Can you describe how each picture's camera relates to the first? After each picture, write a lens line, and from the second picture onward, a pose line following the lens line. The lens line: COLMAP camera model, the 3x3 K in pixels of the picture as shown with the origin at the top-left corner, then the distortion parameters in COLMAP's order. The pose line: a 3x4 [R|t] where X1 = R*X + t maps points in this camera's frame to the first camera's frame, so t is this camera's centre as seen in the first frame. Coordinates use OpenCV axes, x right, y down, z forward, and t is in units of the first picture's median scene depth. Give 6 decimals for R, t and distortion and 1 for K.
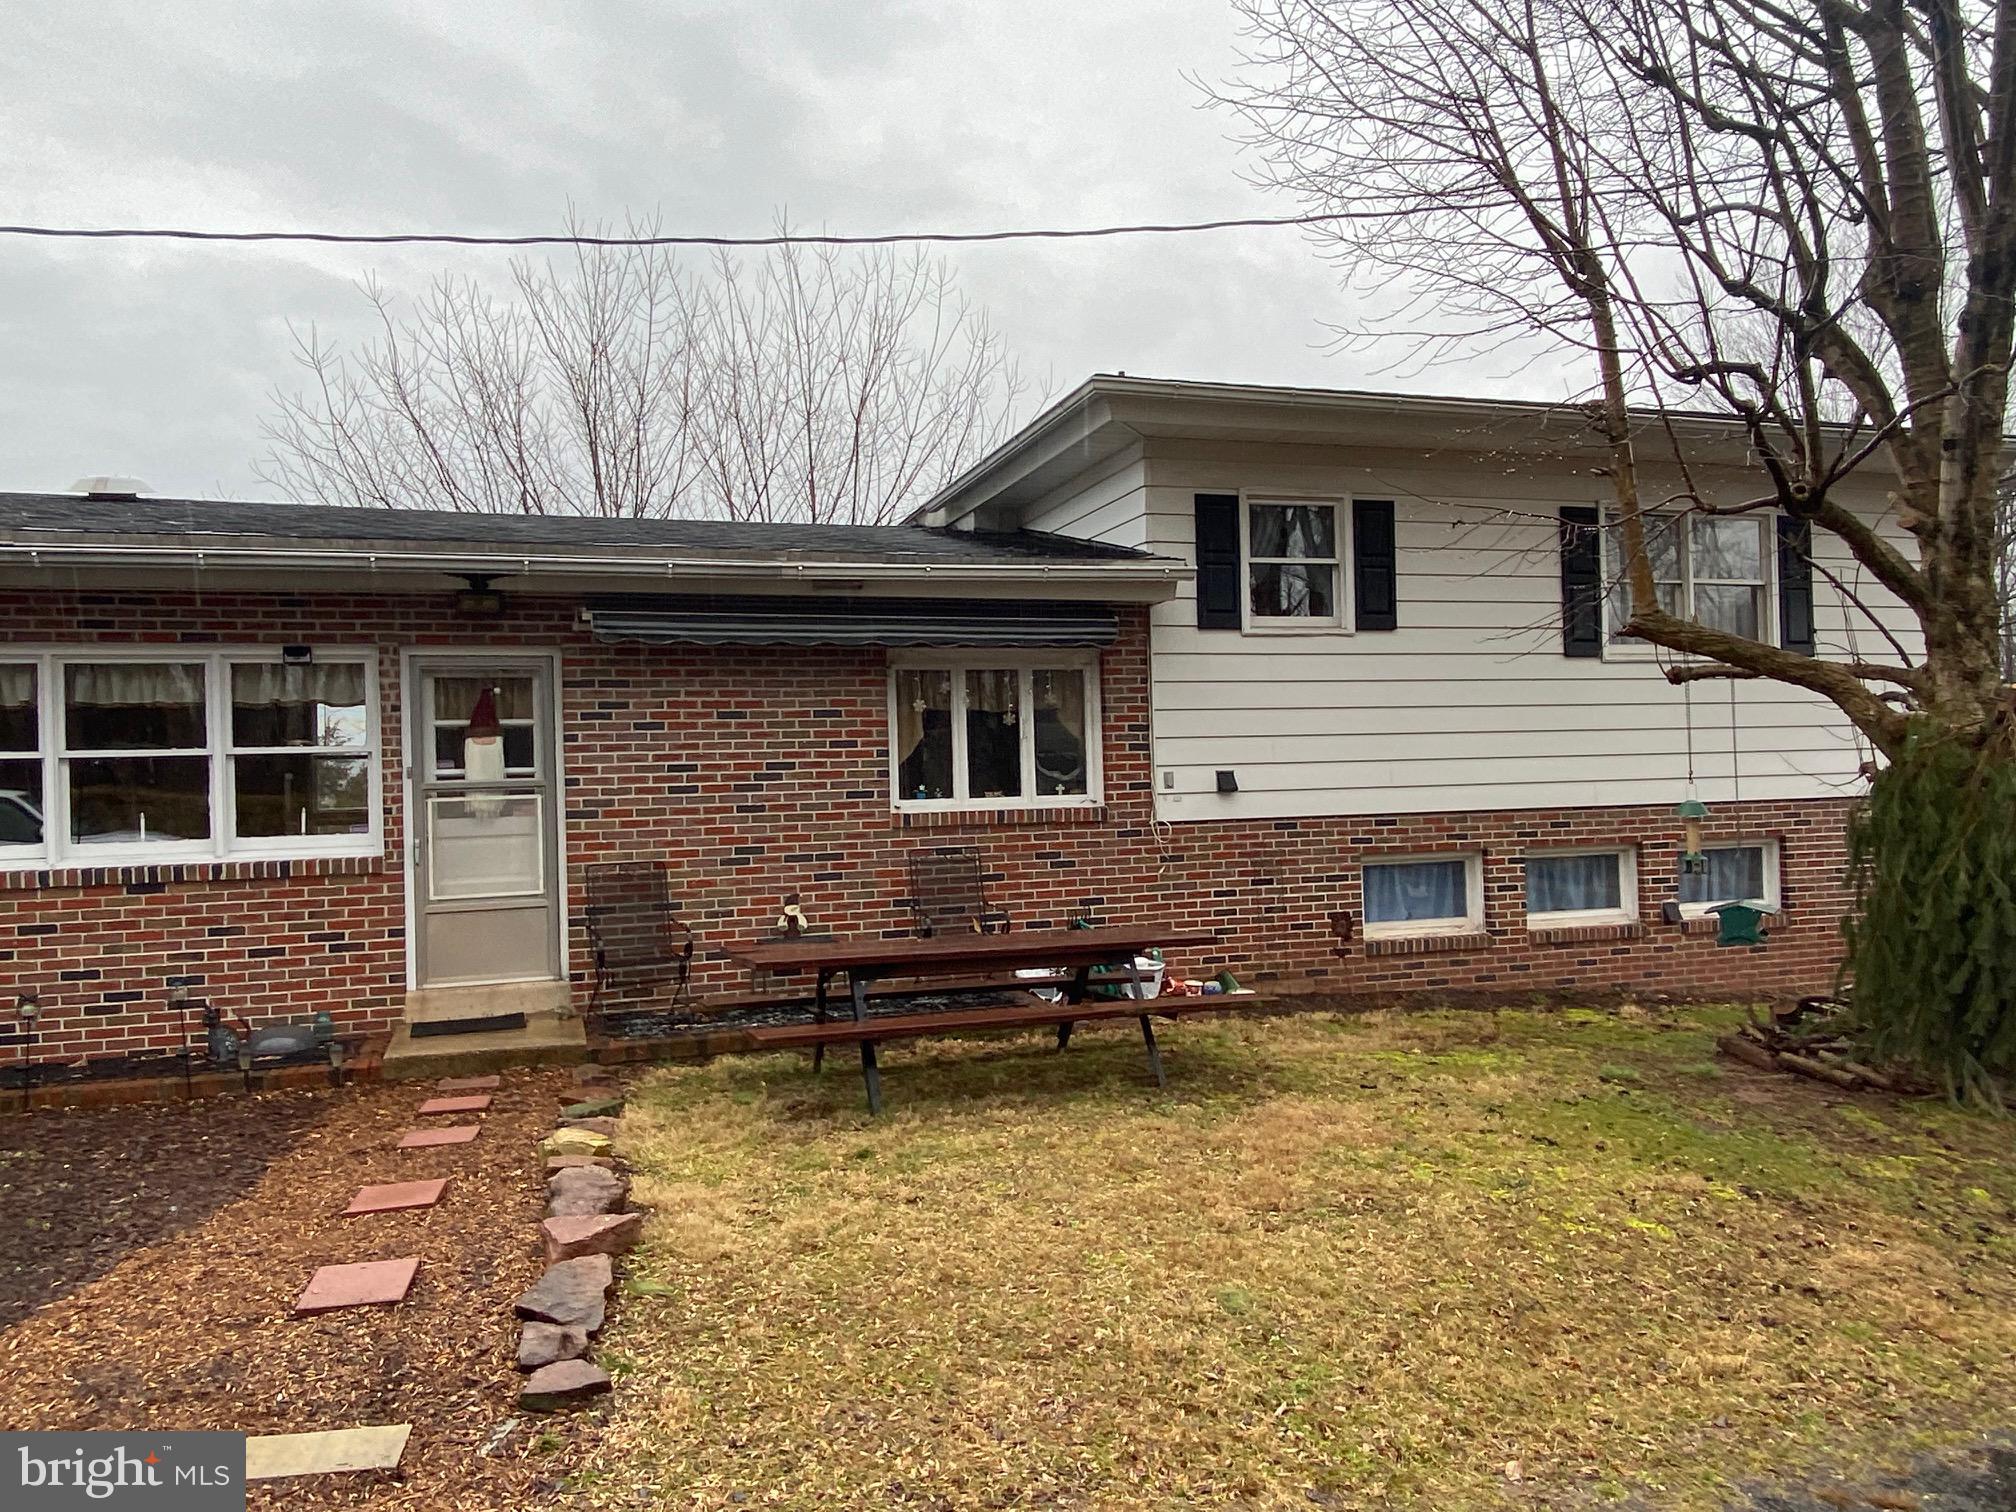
lens RADIAL K [[1414.4, 0, 1000.1], [0, 1414.4, 756.1], [0, 0, 1]] dist [0.099277, -0.131850]
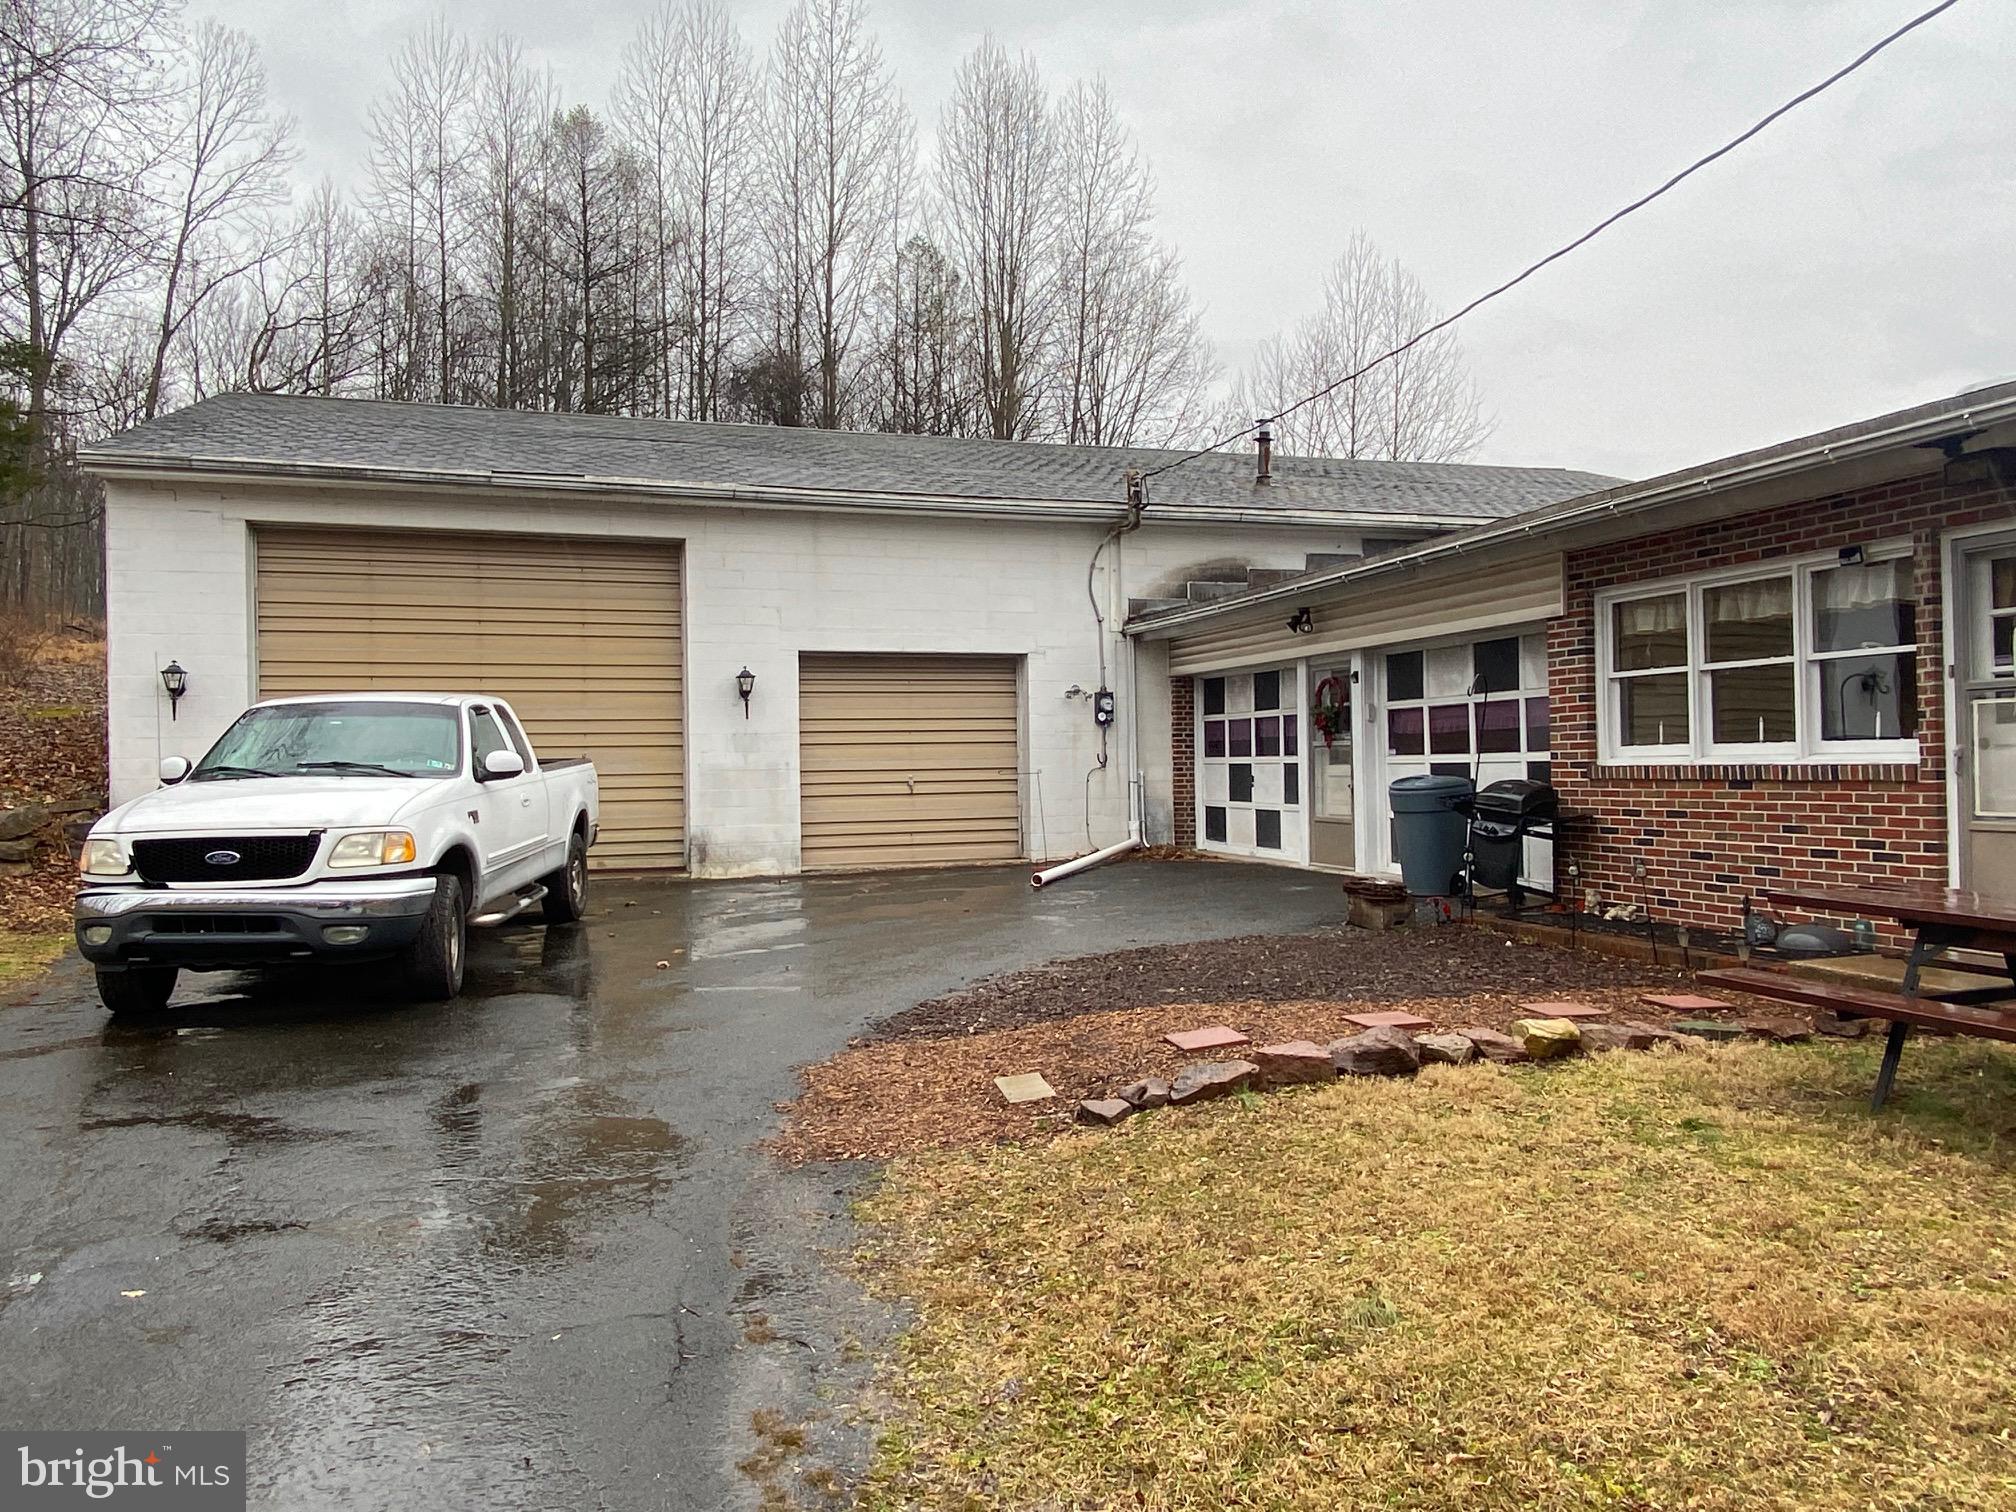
lens RADIAL K [[1414.4, 0, 1000.1], [0, 1414.4, 756.1], [0, 0, 1]] dist [0.099277, -0.131850]
pose [[-0.015064, 0.022686, -0.999629, 0.480167], [0.036205, 0.999099, 0.022129, 0.022368], [0.999231, -0.035859, -0.015872, 0.406837]]
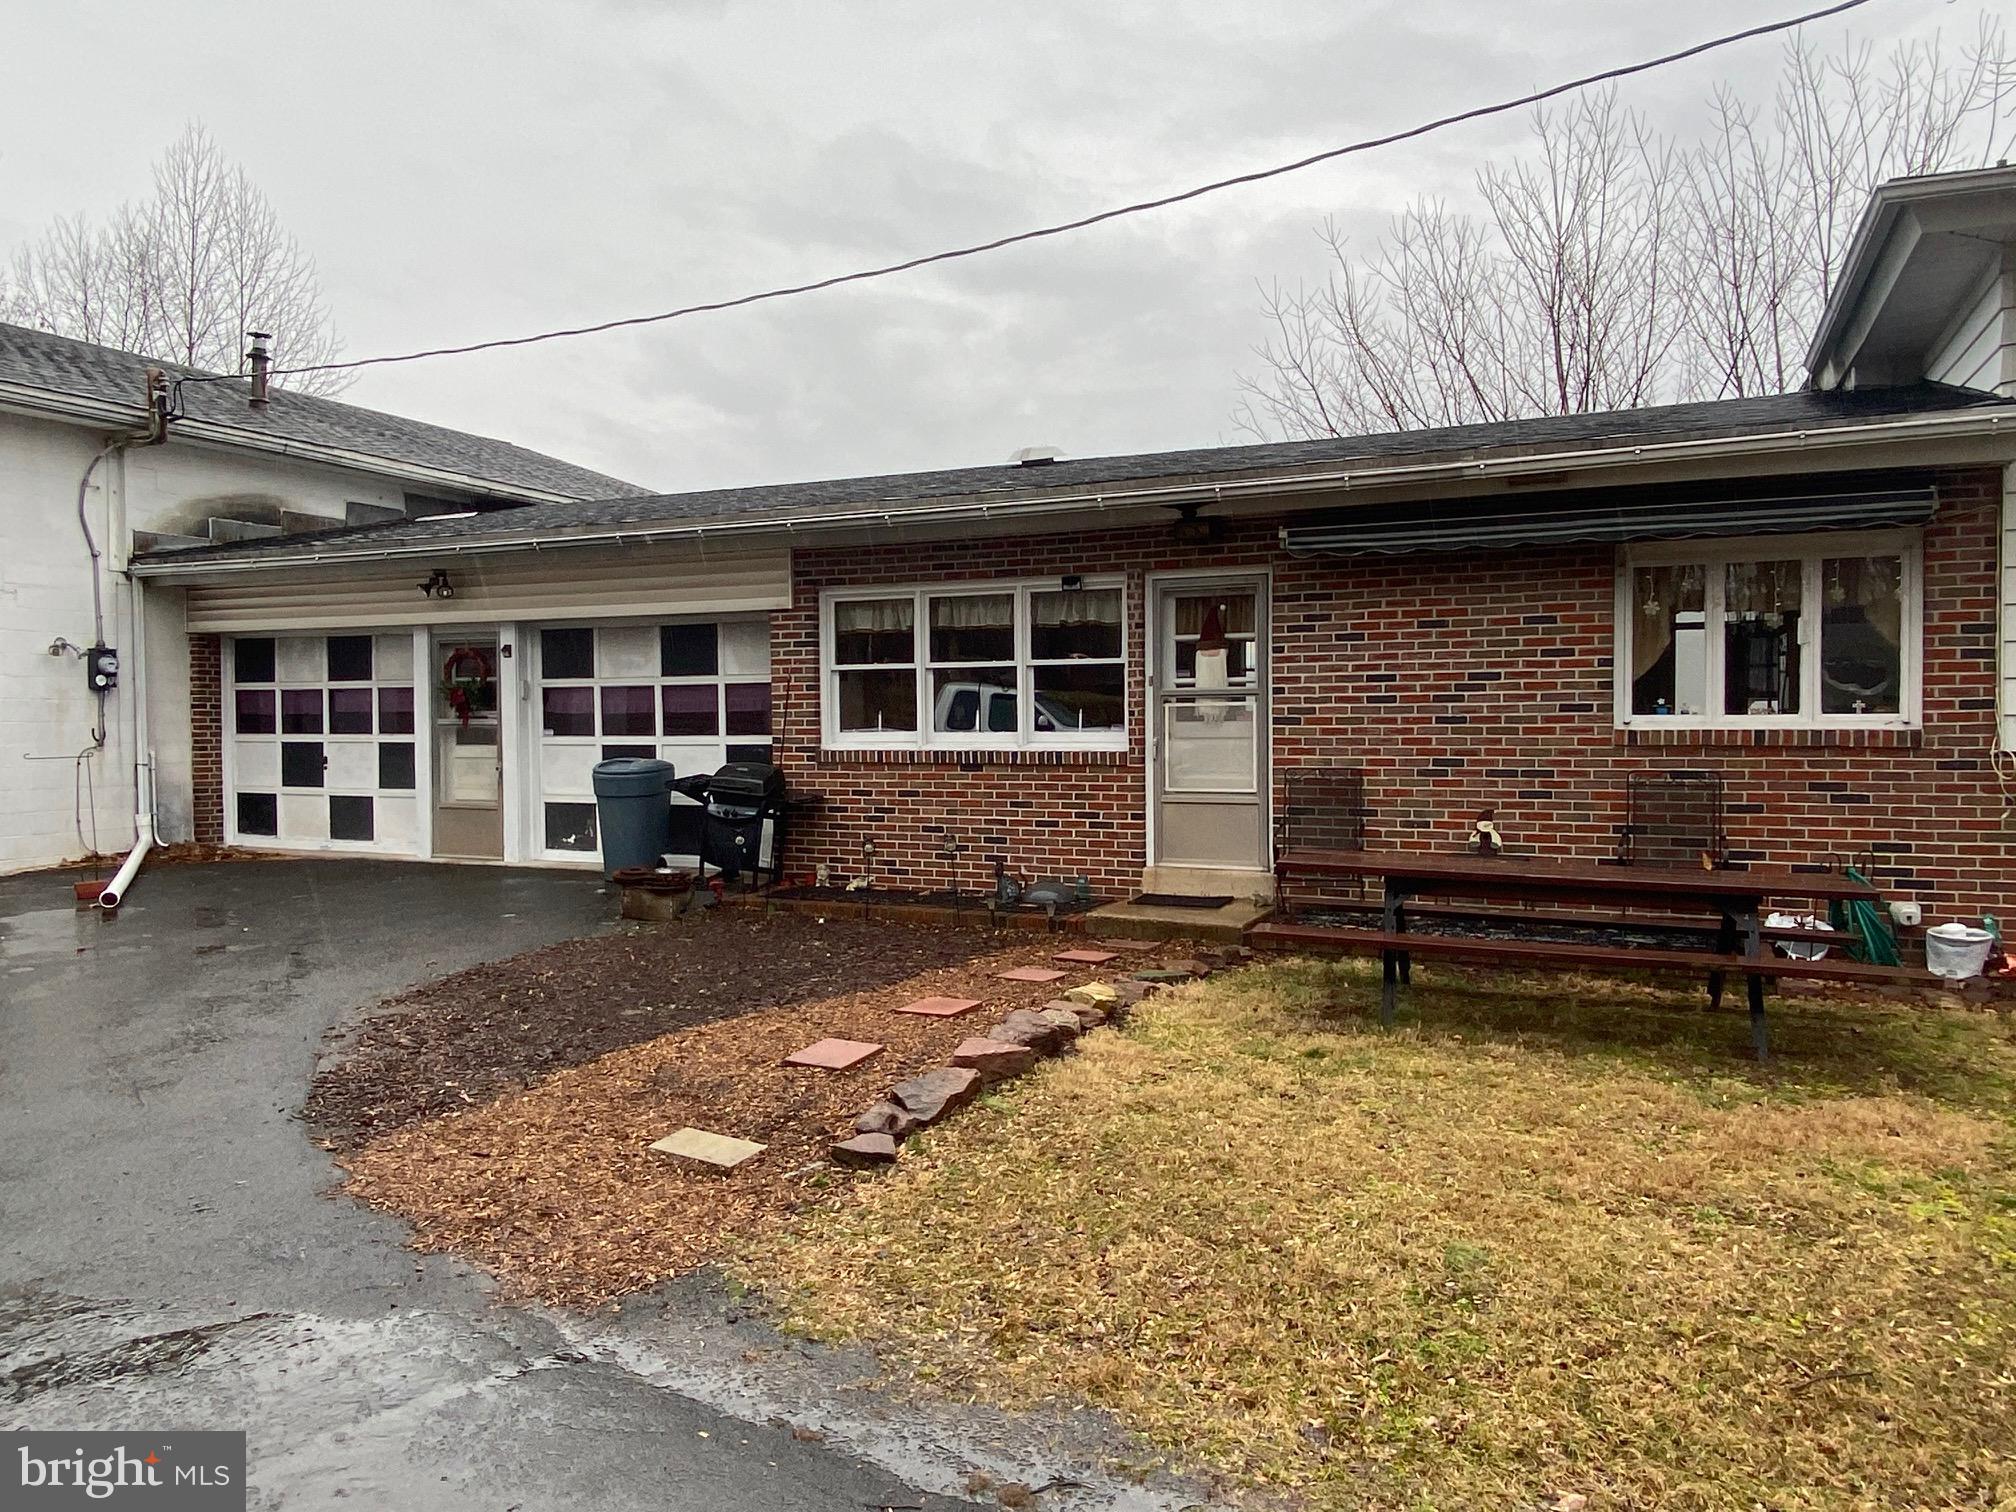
lens RADIAL K [[1414.4, 0, 1000.1], [0, 1414.4, 756.1], [0, 0, 1]] dist [0.099277, -0.131850]
pose [[0.727575, 0.042337, -0.684721, 0.280964], [-0.002024, 0.998222, 0.059571, 0.004148], [0.686025, -0.041957, 0.726367, 0.074295]]
